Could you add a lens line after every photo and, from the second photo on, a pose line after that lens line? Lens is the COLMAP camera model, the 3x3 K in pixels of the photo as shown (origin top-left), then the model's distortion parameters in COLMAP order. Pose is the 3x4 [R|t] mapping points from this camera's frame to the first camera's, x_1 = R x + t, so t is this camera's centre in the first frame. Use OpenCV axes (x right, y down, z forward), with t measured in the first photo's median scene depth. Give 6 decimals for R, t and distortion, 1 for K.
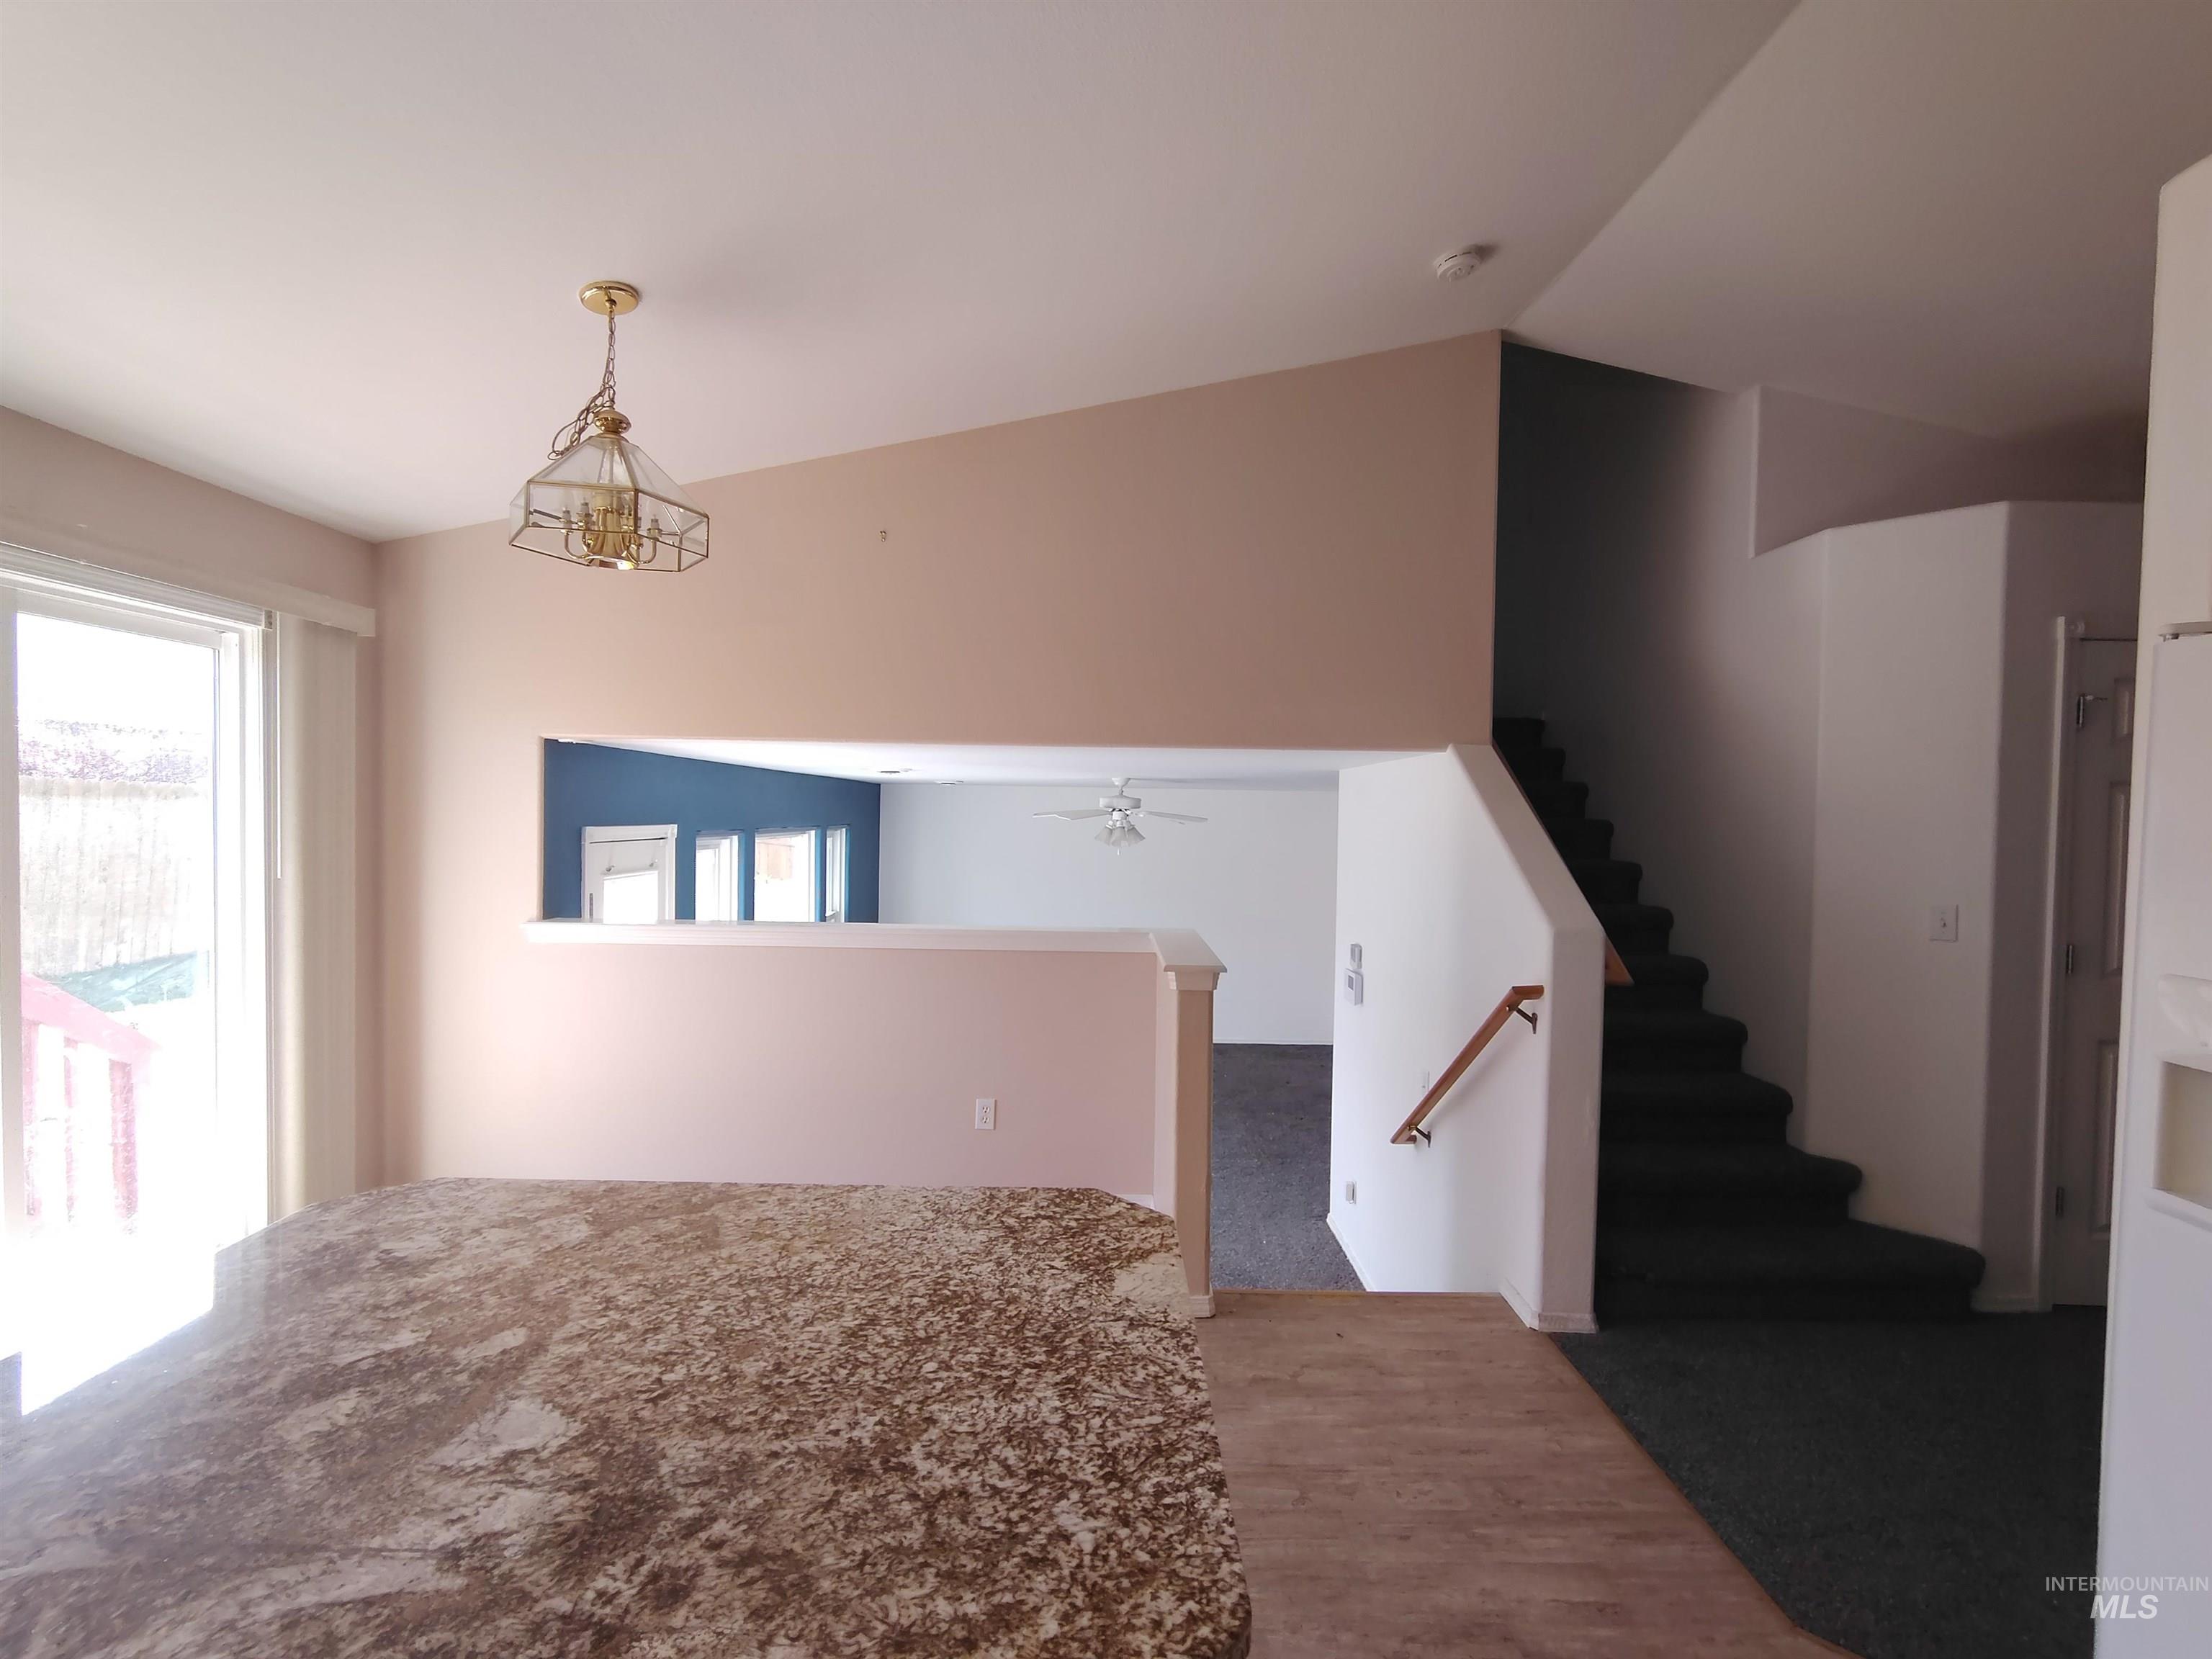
lens RADIAL K [[1030.4, 0, 1103.2], [0, 1030.4, 834.0], [0, 0, 1]] dist [-0.009749, 0.002930]
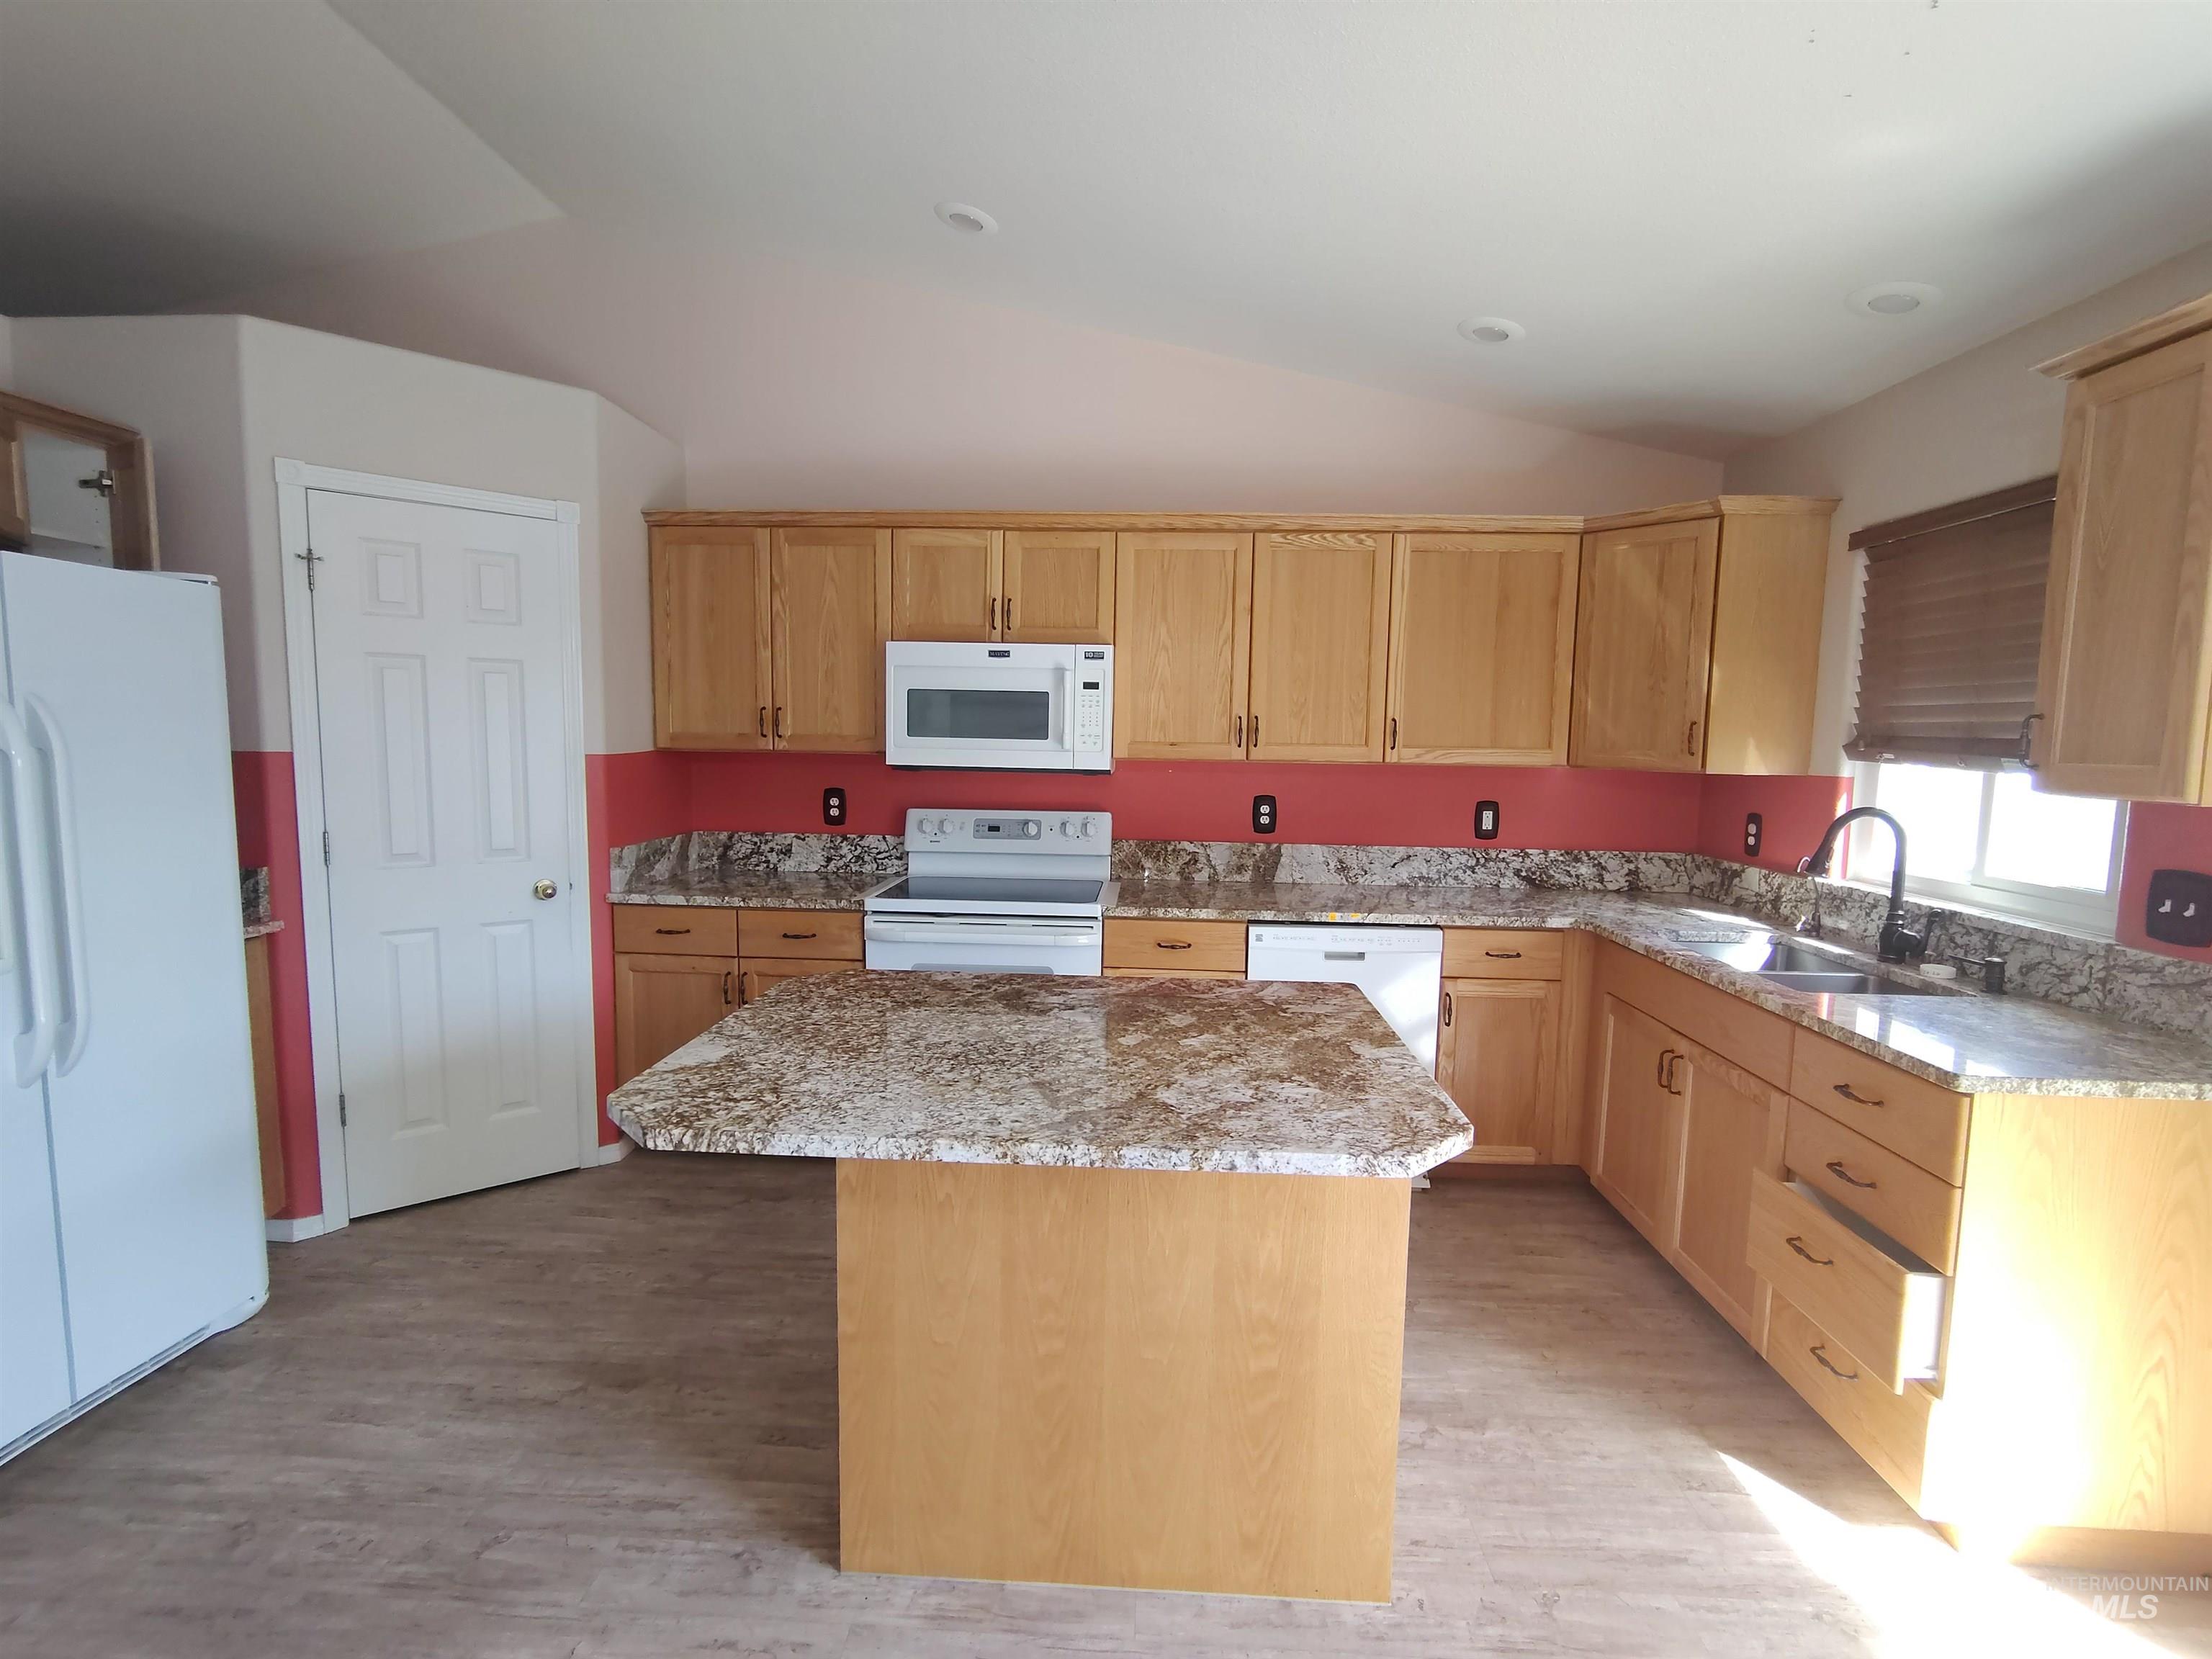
lens RADIAL K [[1030.4, 0, 1100.4], [0, 1030.4, 833.9], [0, 0, 1]] dist [-0.009749, 0.002930]
pose [[-0.997736, -0.040118, 0.053977, -0.528345], [-0.033642, 0.992687, 0.115938, -0.018185], [-0.058233, 0.113860, -0.991789, 2.237070]]
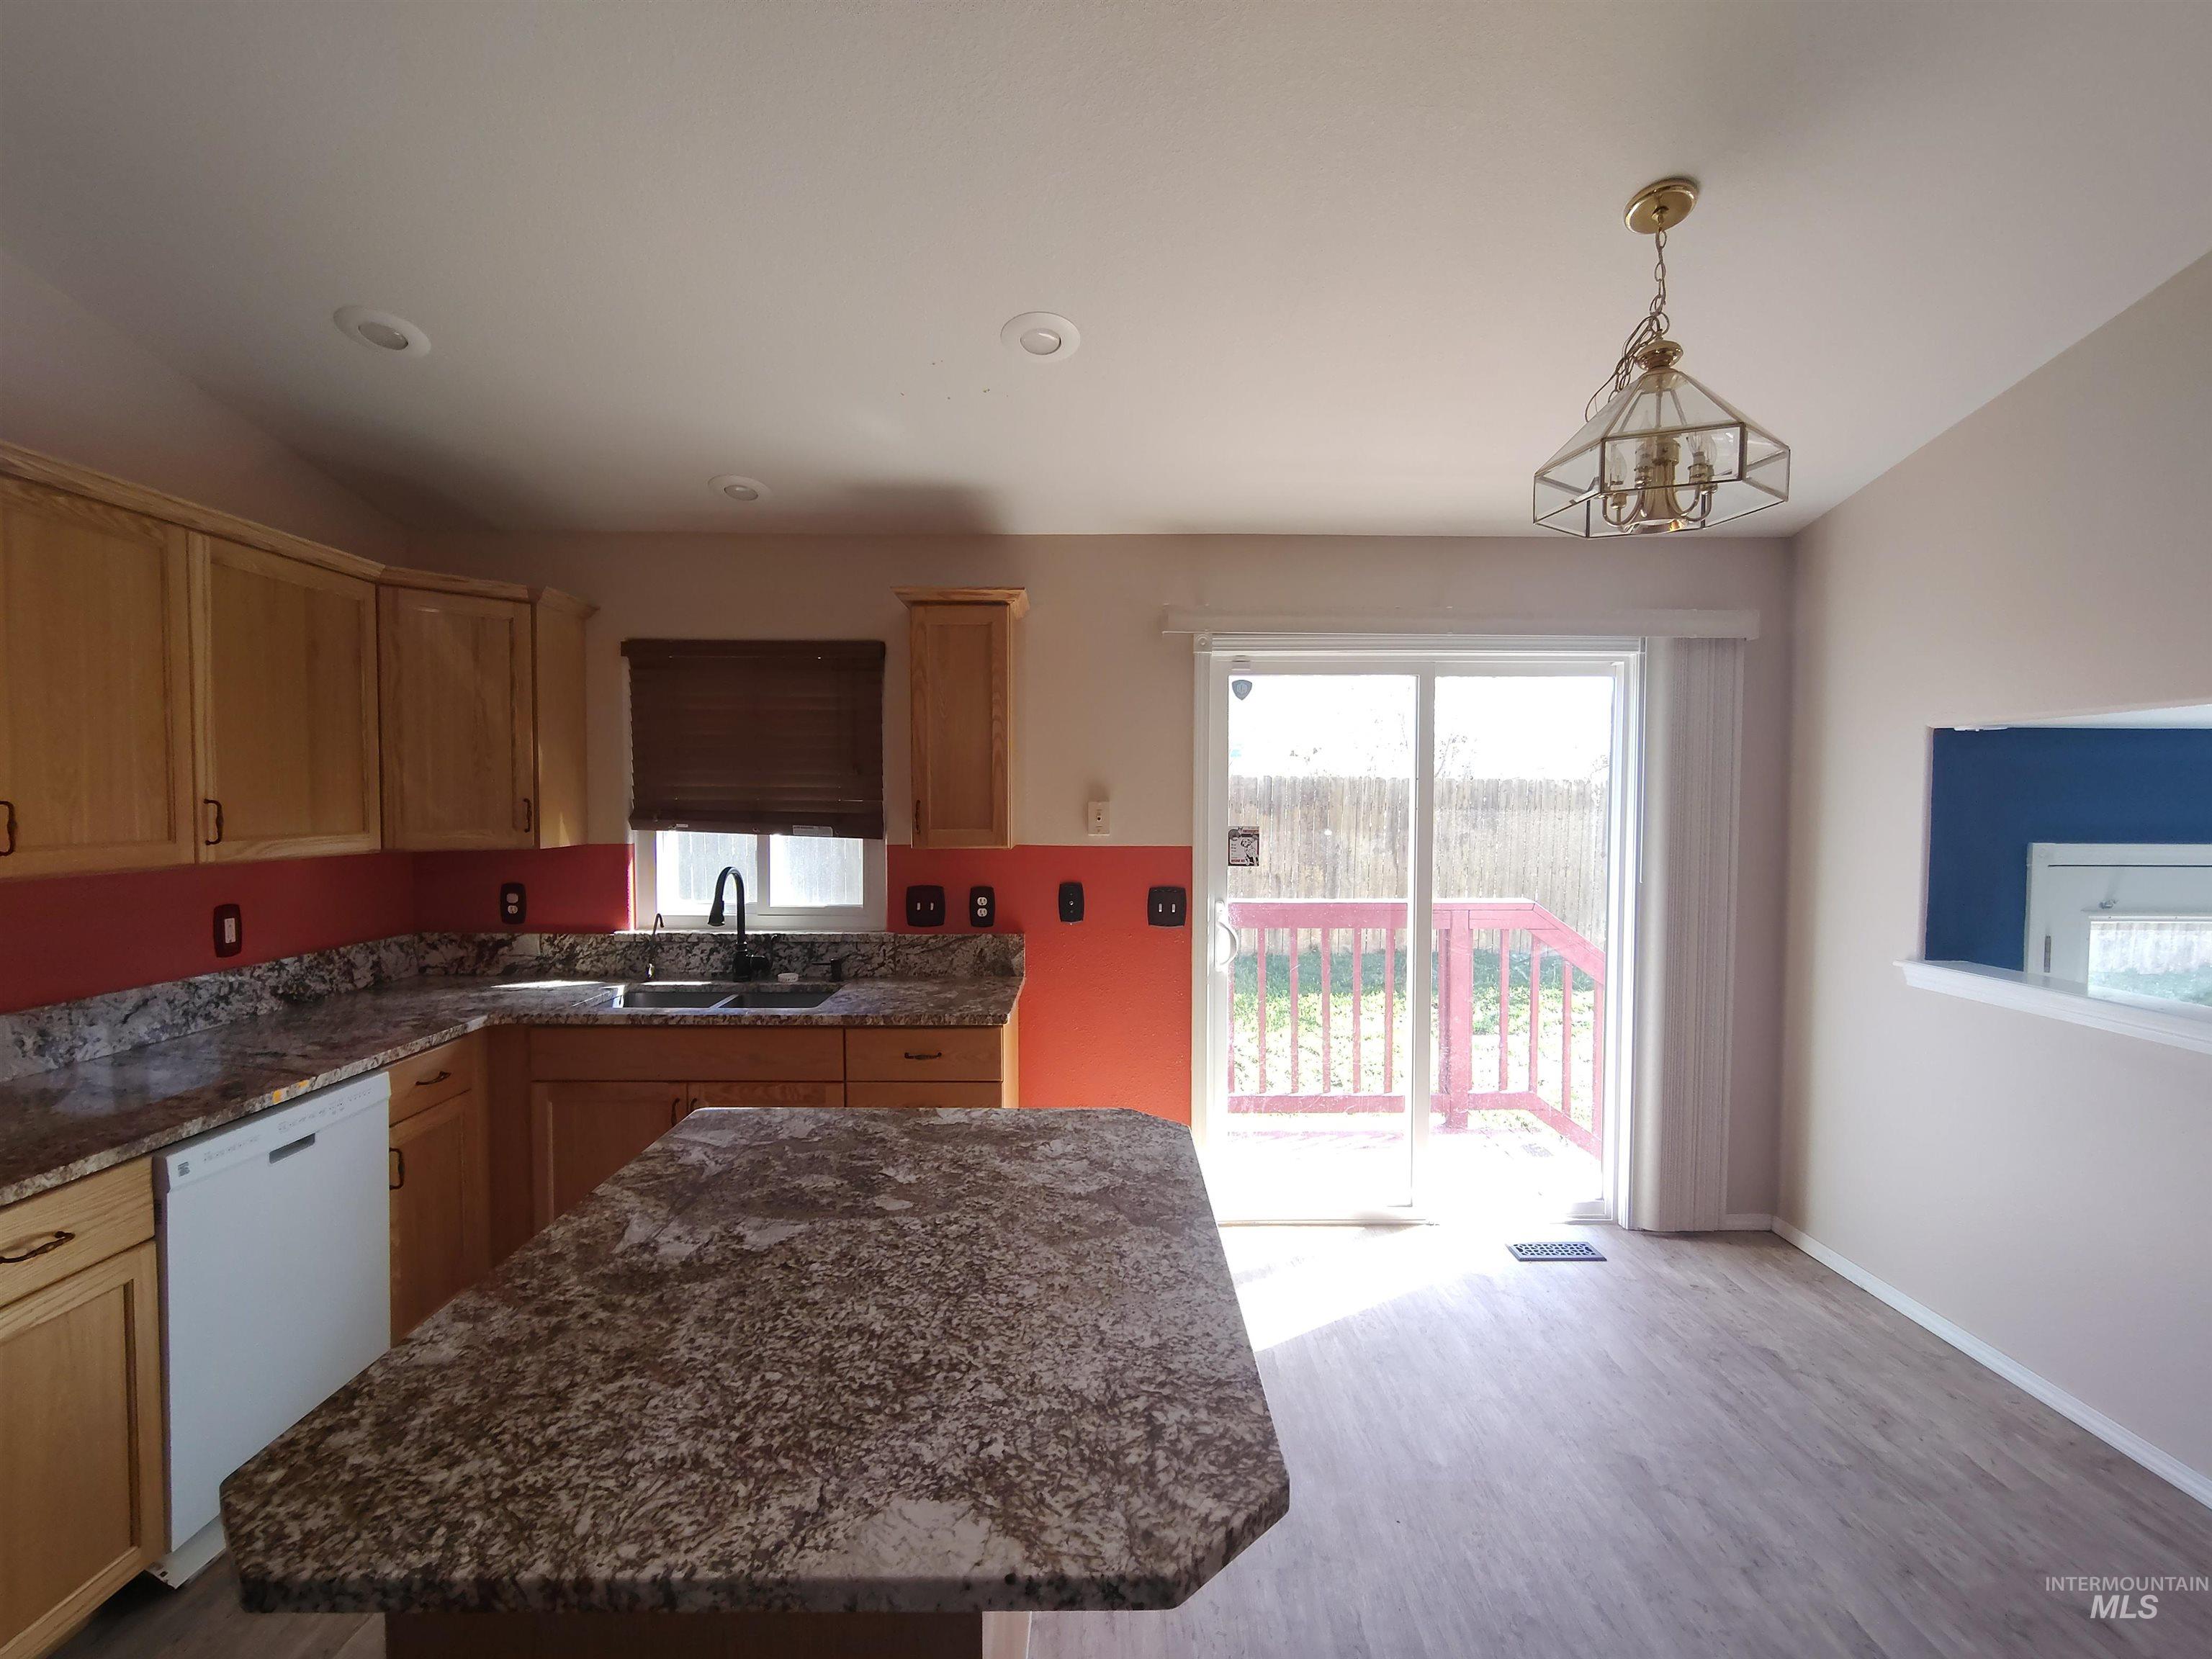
lens RADIAL K [[1030.4, 0, 1103.1], [0, 1030.4, 837.1], [0, 0, 1]] dist [-0.009749, 0.002930]
pose [[-0.000845, 0.020382, -0.999792, 0.702179], [-0.022733, 0.999534, 0.020396, -0.037581], [0.999741, 0.022745, -0.000381, 1.098663]]
